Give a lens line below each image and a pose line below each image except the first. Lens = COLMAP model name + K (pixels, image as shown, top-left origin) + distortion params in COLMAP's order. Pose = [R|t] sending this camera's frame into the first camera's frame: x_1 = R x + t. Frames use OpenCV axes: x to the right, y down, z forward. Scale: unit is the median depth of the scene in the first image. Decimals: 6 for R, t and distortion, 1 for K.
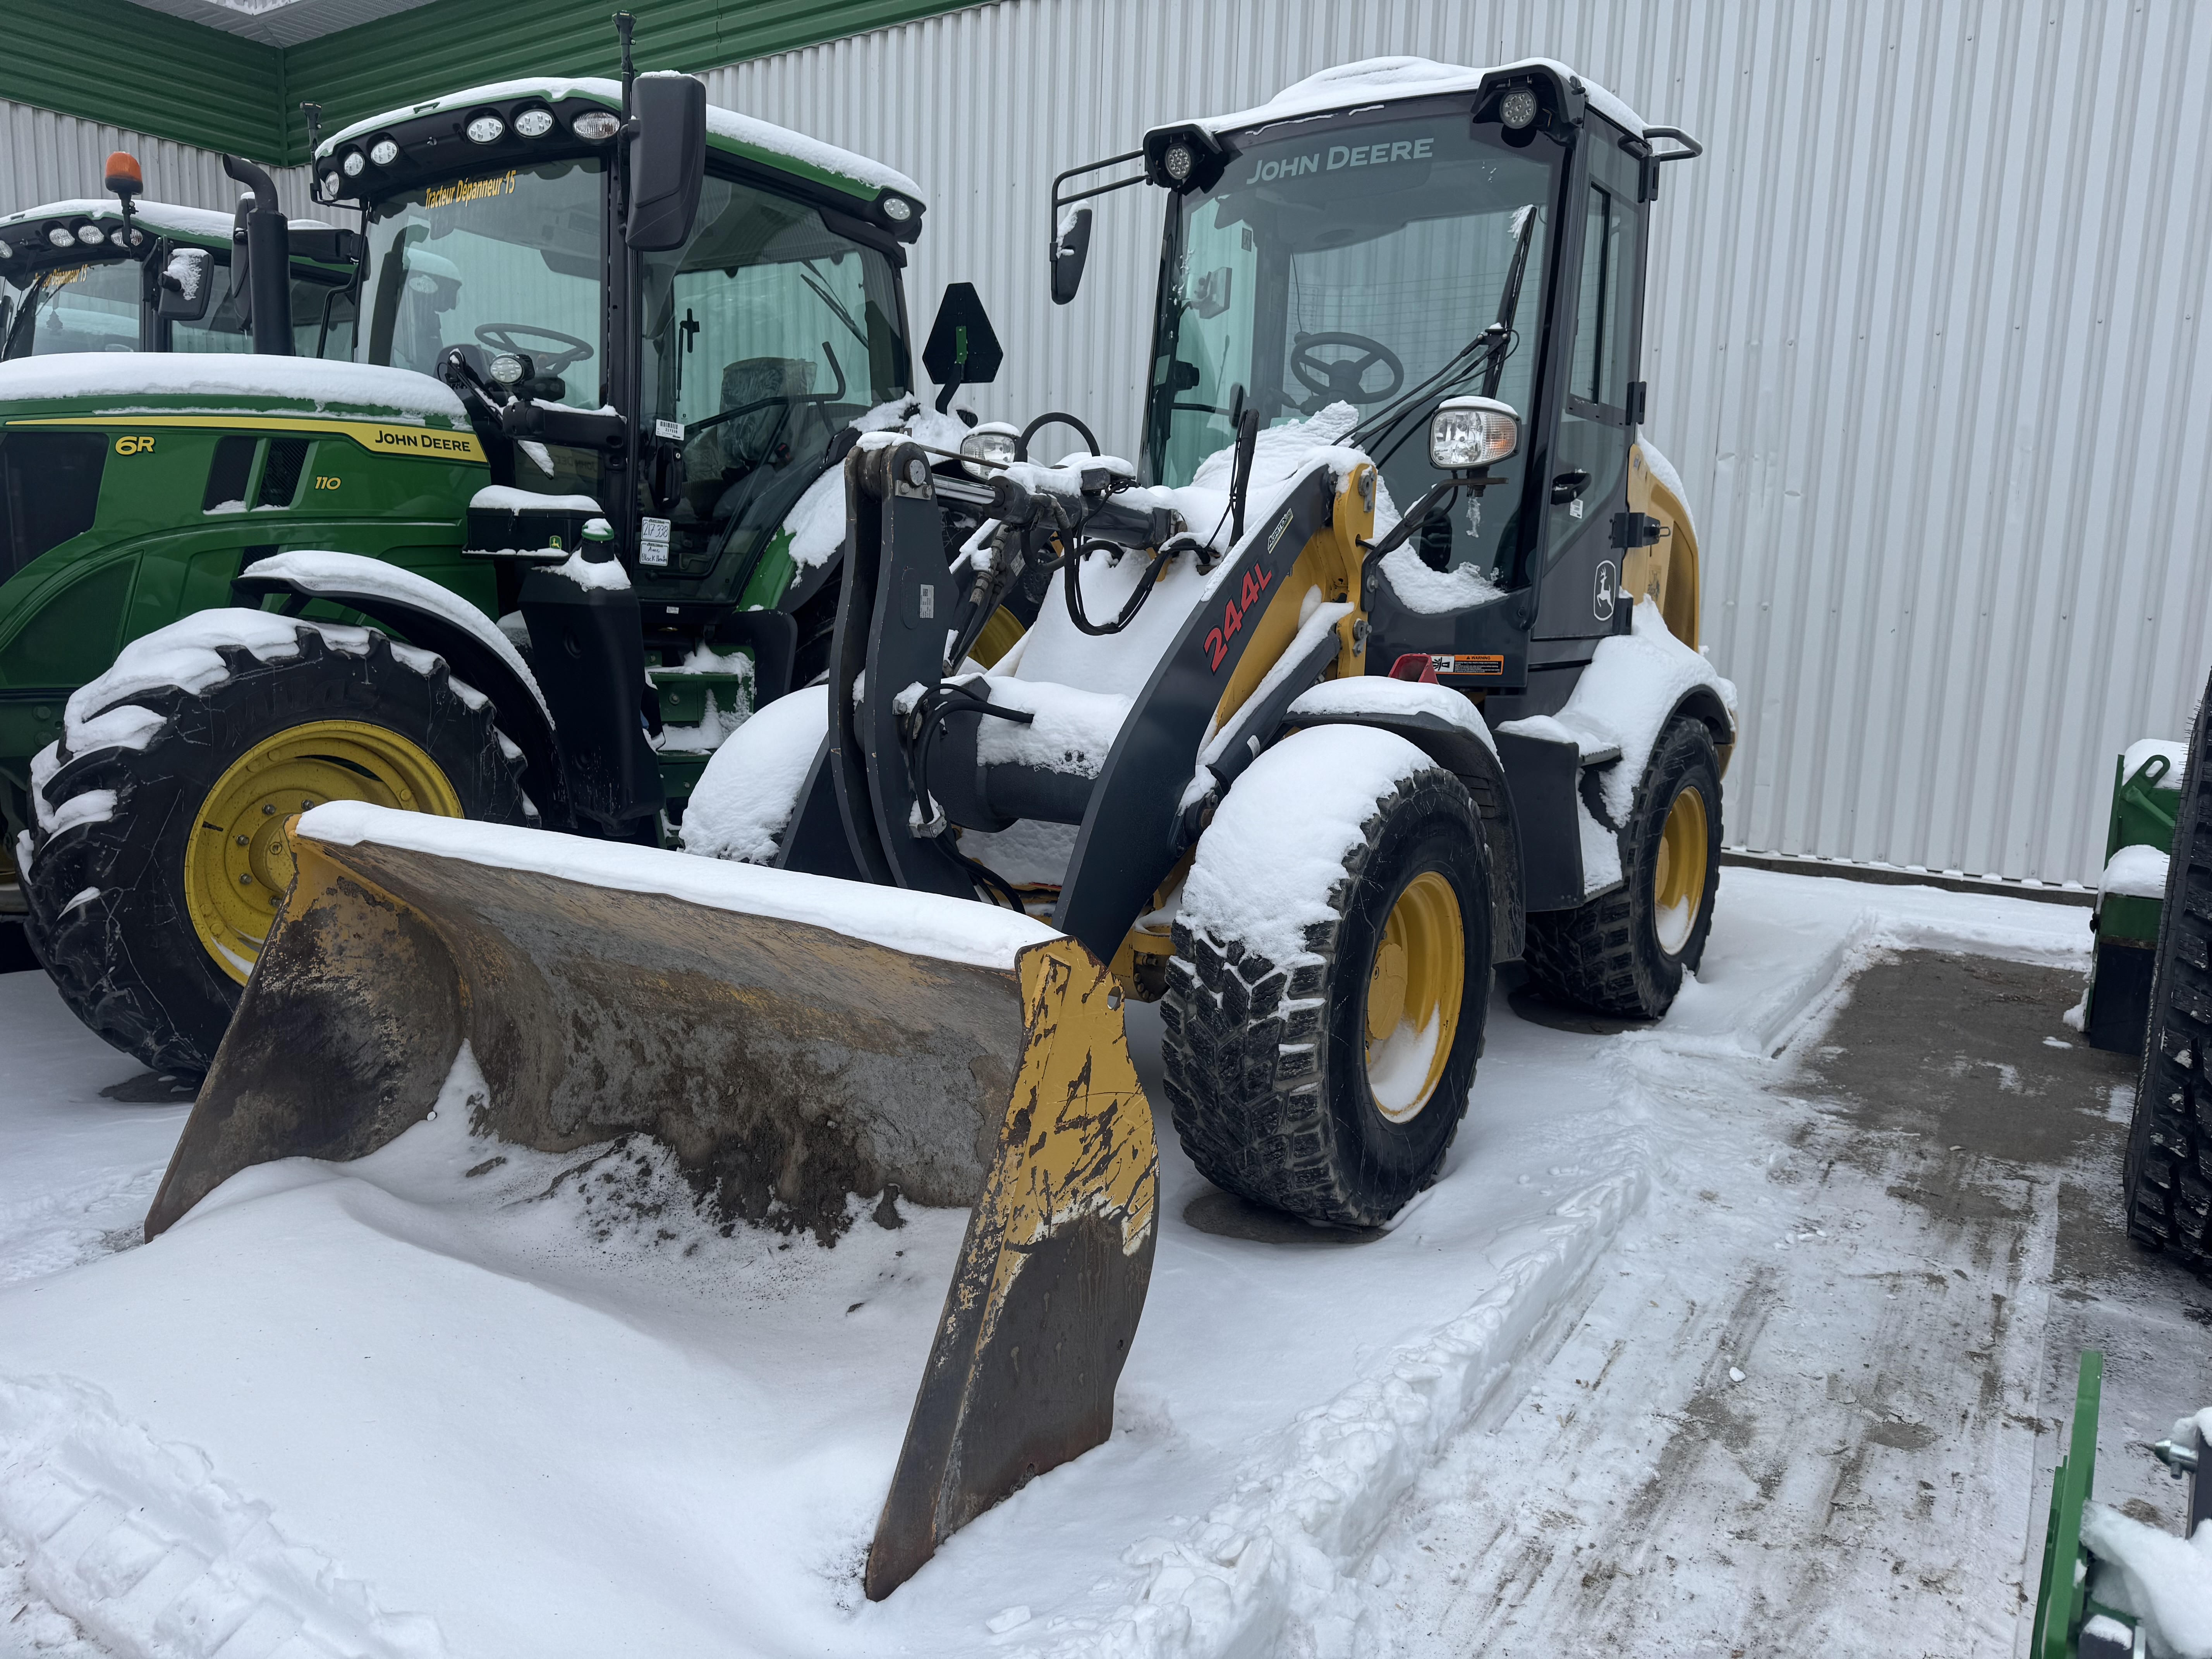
lens RADIAL K [[1570.0, 0, 1105.8], [0, 1570.0, 828.9], [0, 0, 1]] dist [0.007971, 0.001184]
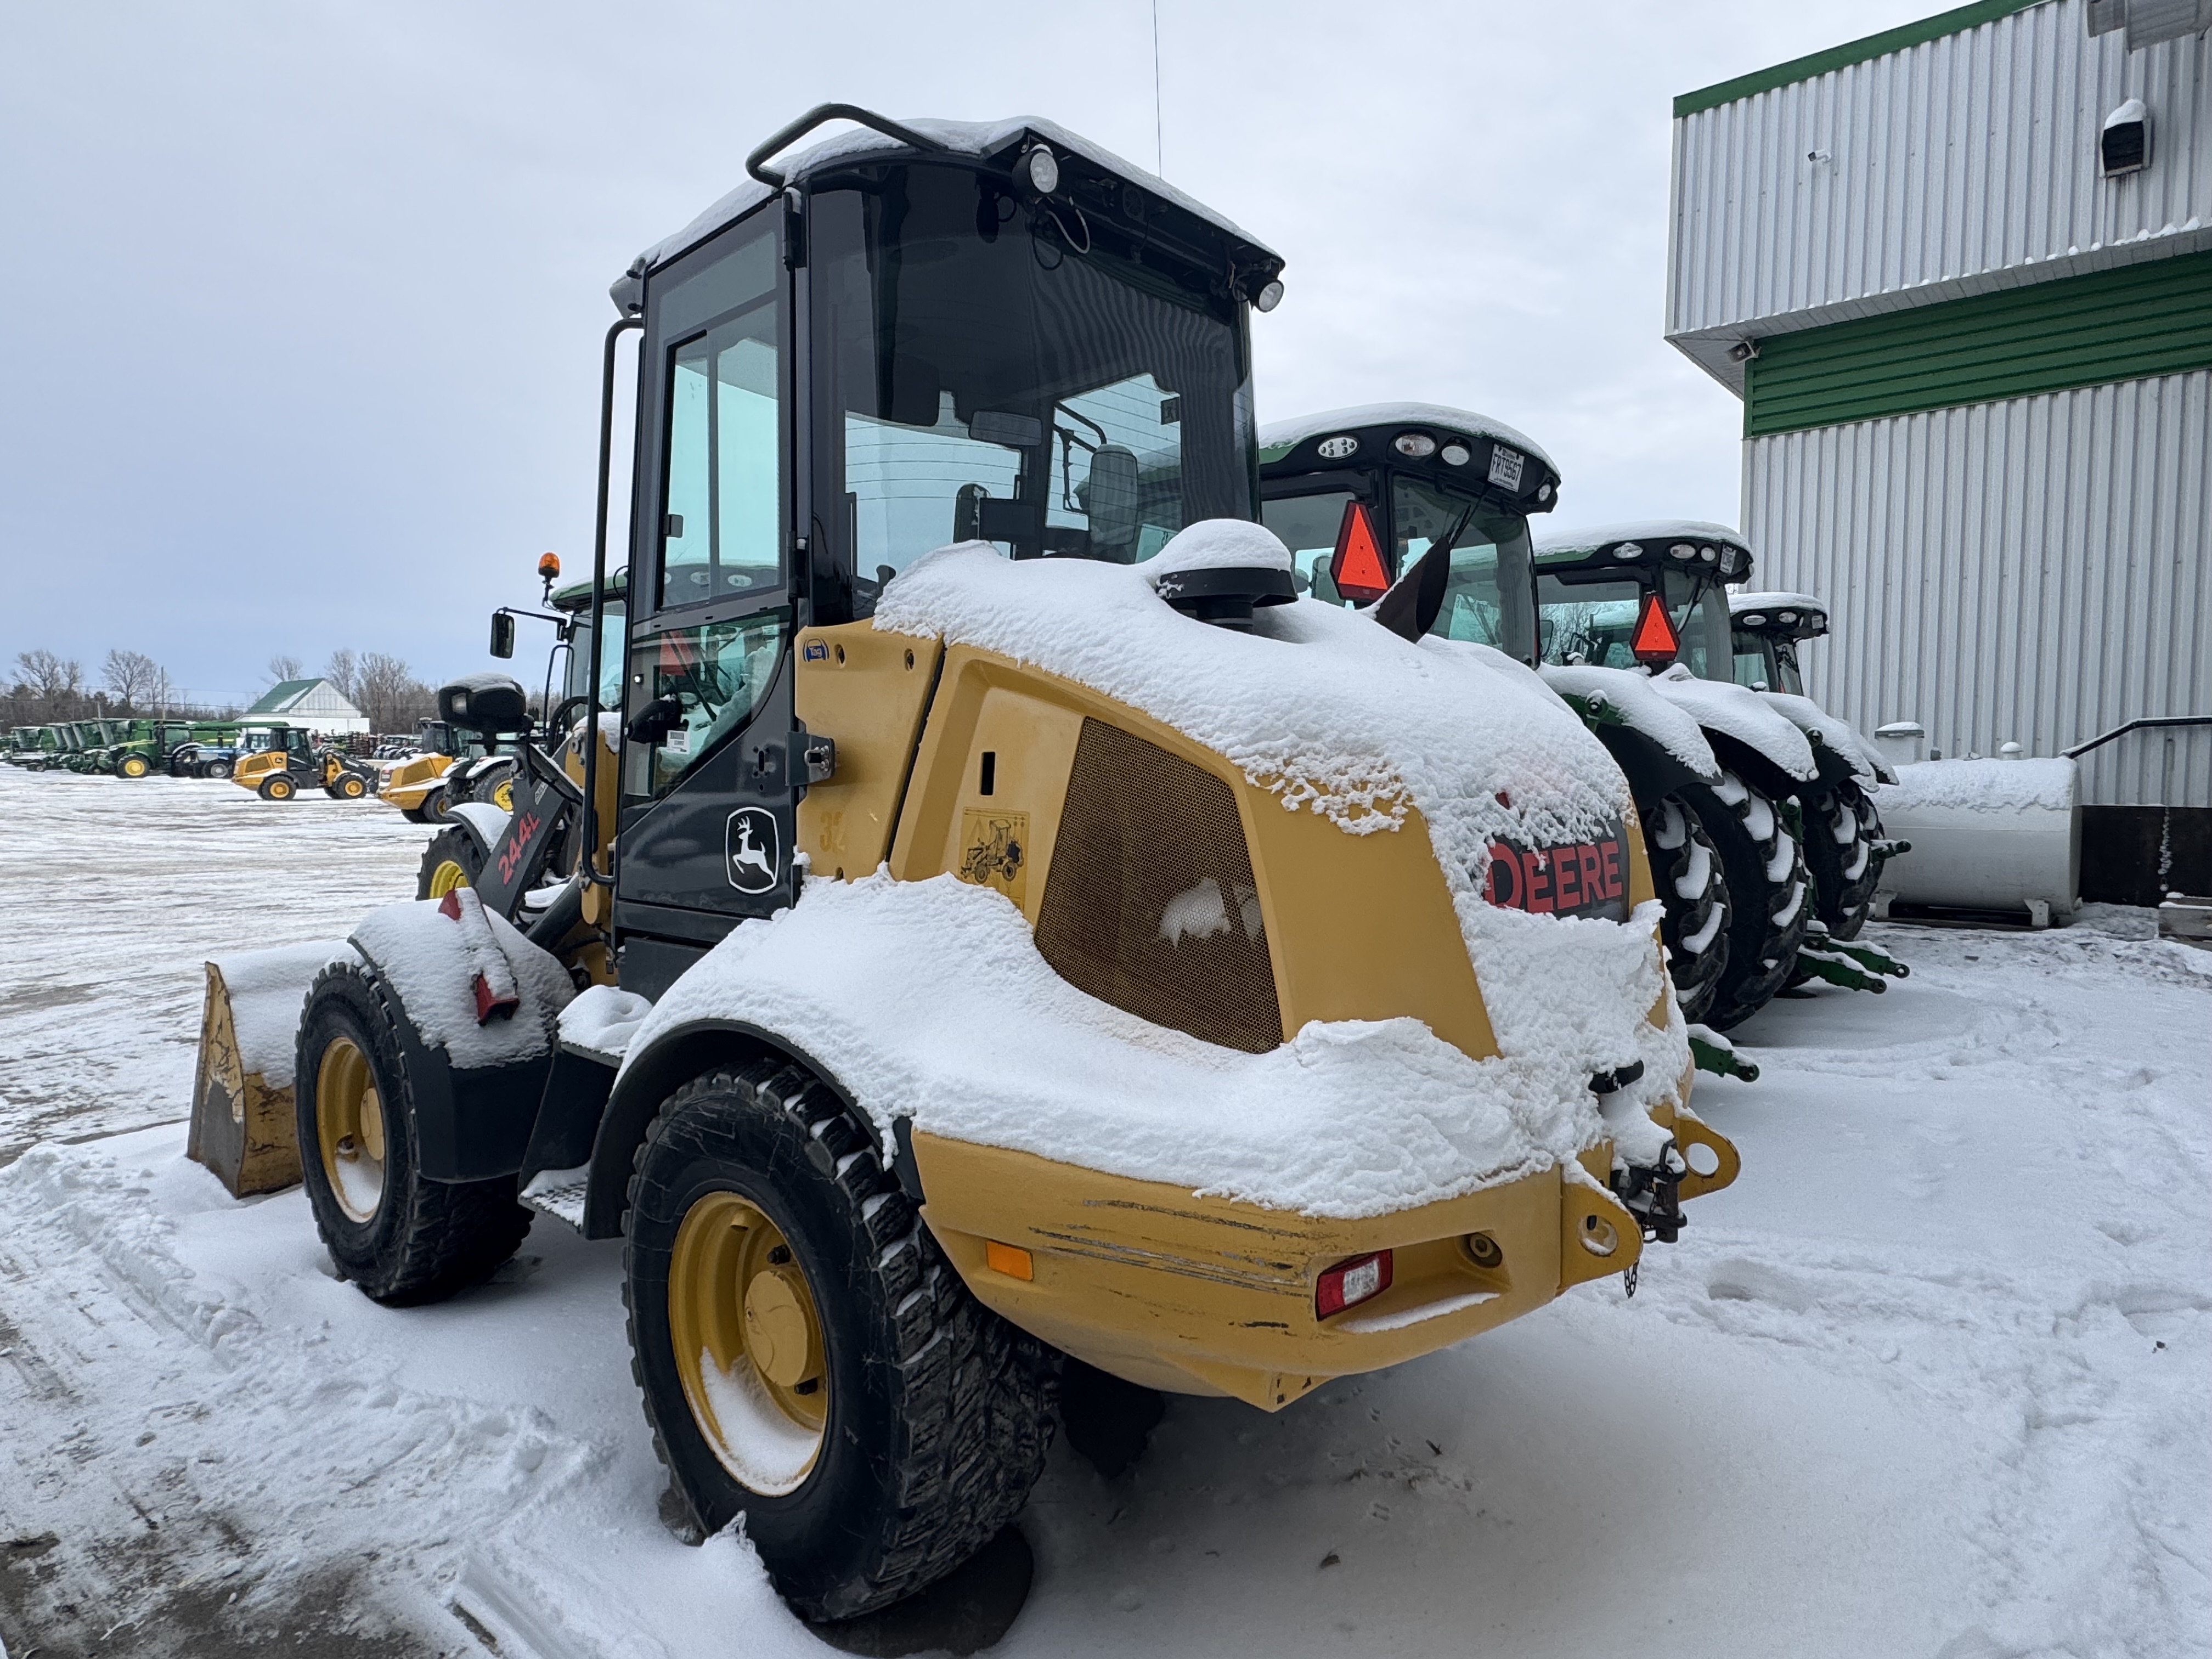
lens RADIAL K [[1270.1, 0, 1106.9], [0, 1270.1, 828.2], [0, 0, 1]] dist [-0.003621, -0.000662]
pose [[-0.117685, 0.013724, -0.992956, 1.007062], [-0.170328, 0.984808, 0.033799, -0.246029], [0.978335, 0.173106, -0.113559, 1.429083]]
